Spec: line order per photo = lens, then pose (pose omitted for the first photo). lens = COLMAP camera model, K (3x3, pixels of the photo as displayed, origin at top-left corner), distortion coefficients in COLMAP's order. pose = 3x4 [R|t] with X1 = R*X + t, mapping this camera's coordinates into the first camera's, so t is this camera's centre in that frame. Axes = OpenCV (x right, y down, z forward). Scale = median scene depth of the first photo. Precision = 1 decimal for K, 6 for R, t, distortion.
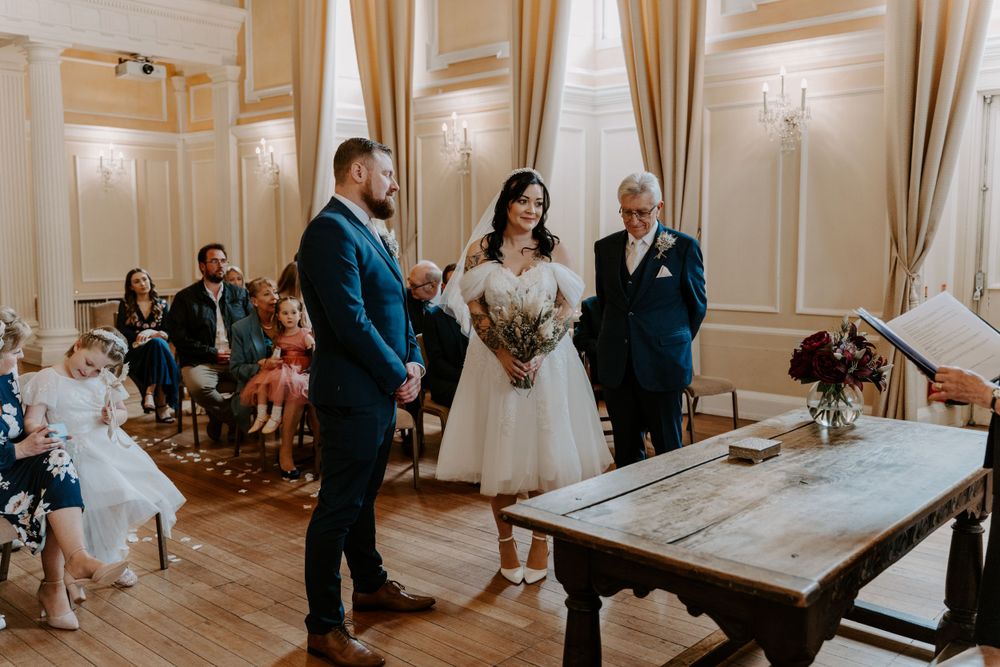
lens RADIAL K [[882.8, 0, 520.0], [0, 882.8, 336.1], [0, 0, 1]] dist [-0.014388, -0.022306]
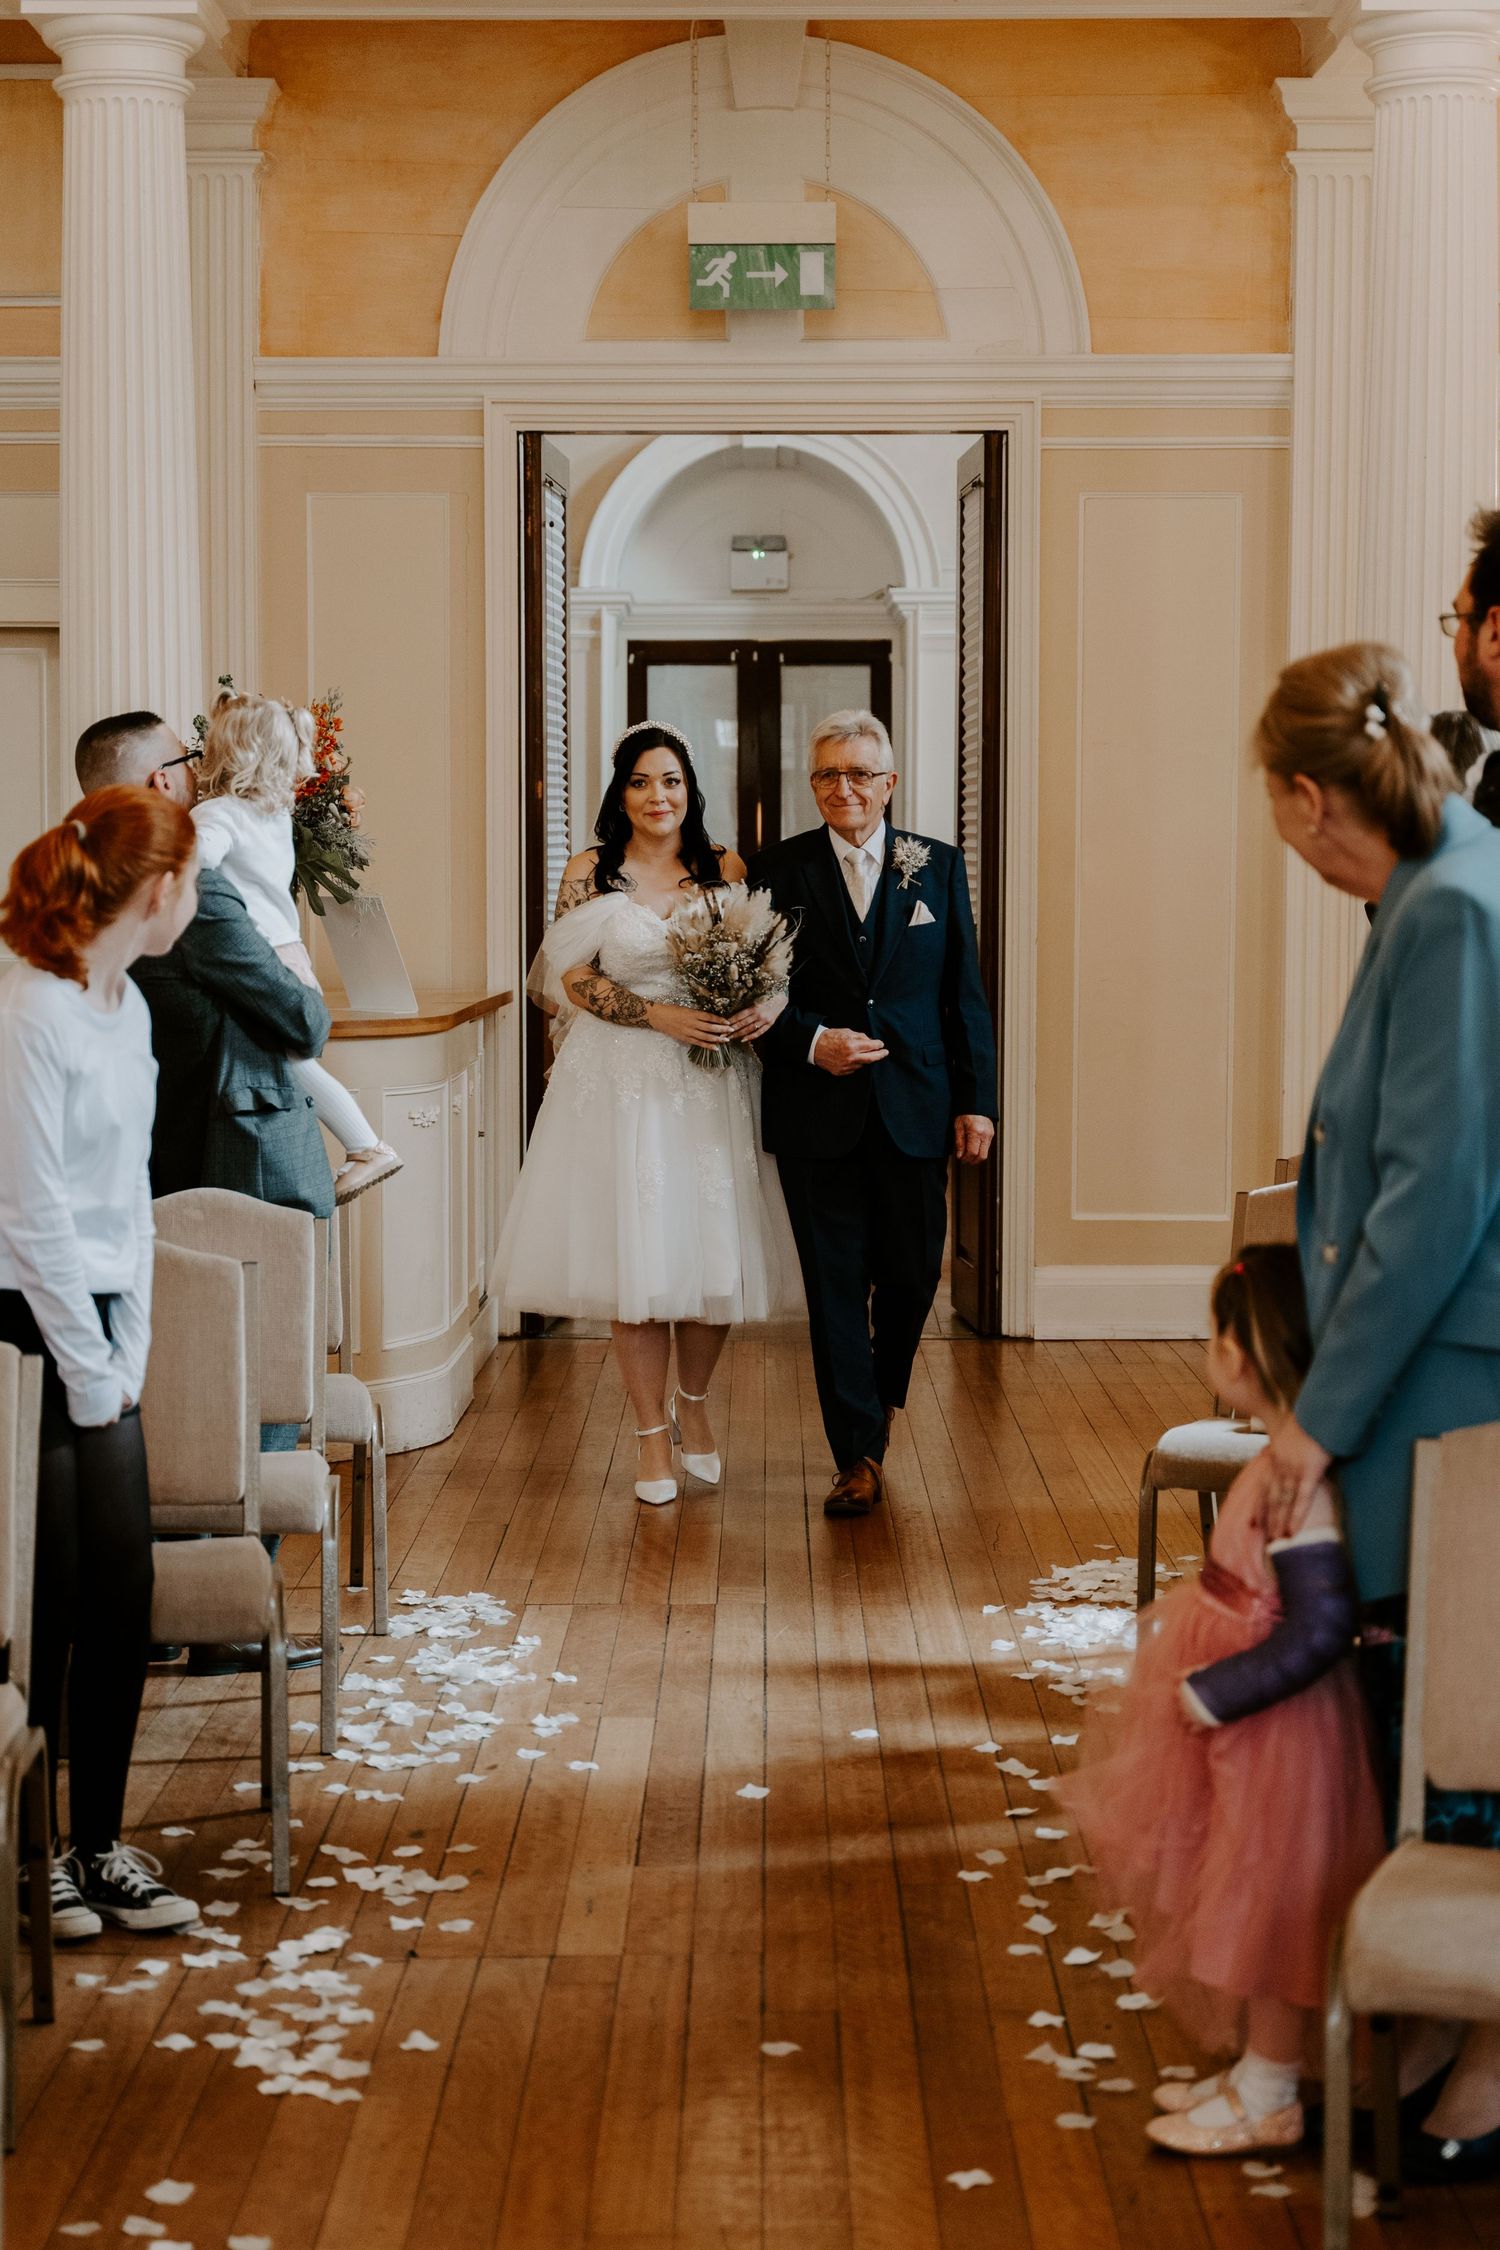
lens RADIAL K [[3877.2, 0, 753.6], [0, 3877.2, 1187.1], [0, 0, 1]] dist [-0.005839, 0.000000]
pose [[0.643425, 0.059363, -0.763204, 0.189354], [-0.081737, 0.996617, 0.008609, -0.026128], [0.761133, 0.056843, 0.646100, 0.296178]]
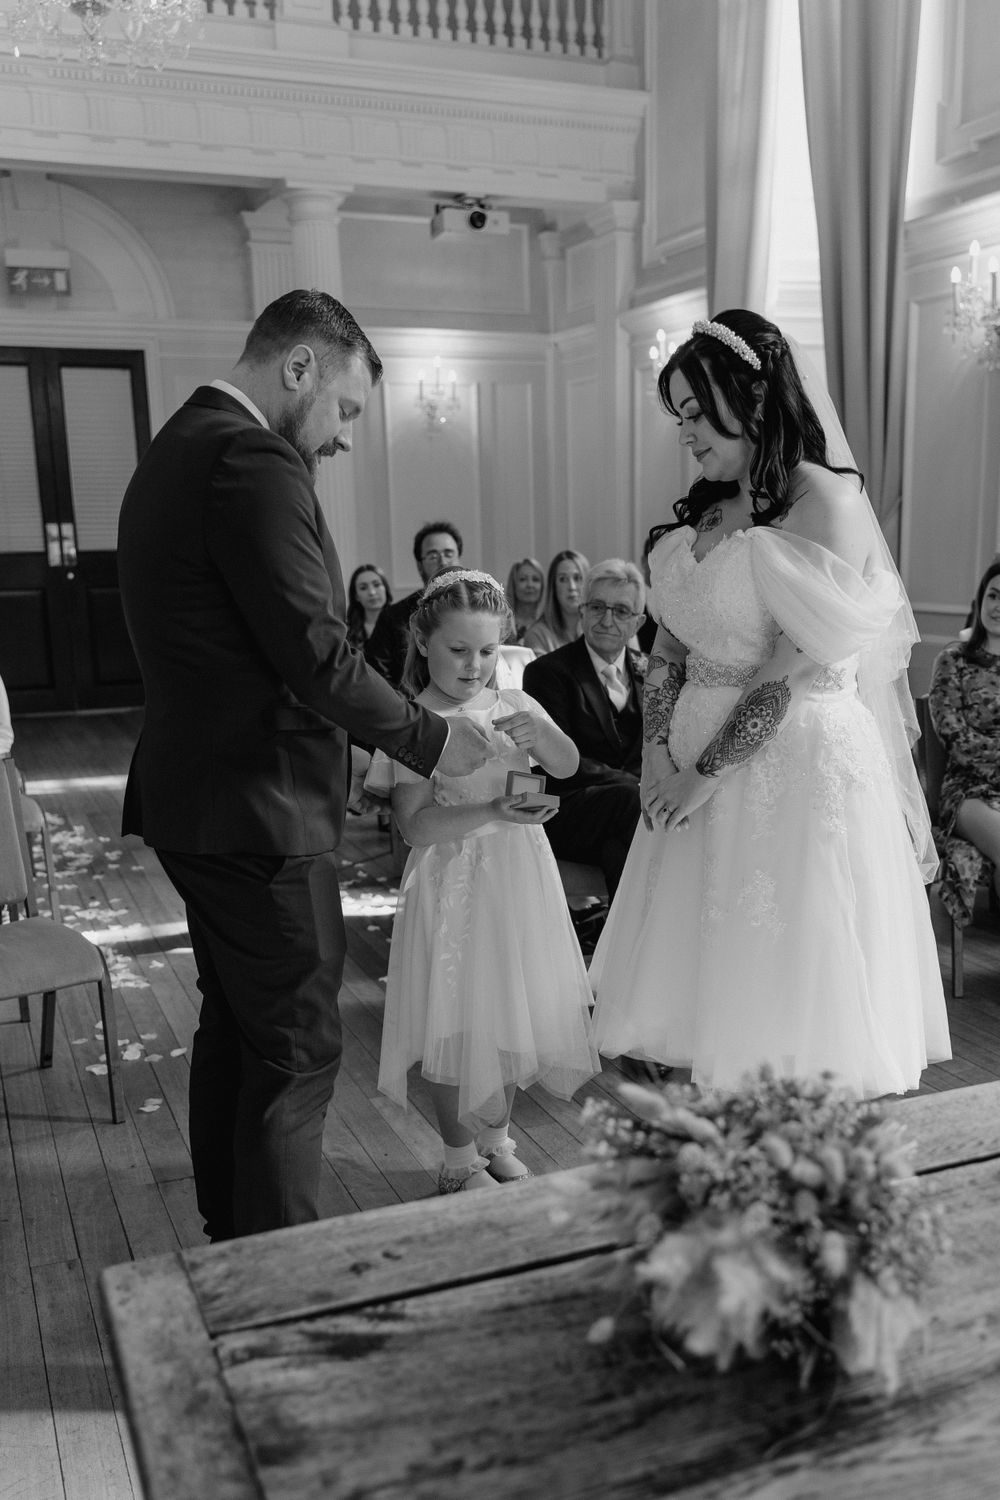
lens RADIAL K [[1436.6, 0, 580.2], [0, 1436.6, 868.7], [0, 0, 1]] dist [-0.016816, 0.000000]
pose [[0.902622, 0.085848, -0.421786, 0.112600], [-0.030854, 0.990293, 0.135531, -0.010939], [0.429326, -0.109319, 0.896509, 0.186439]]
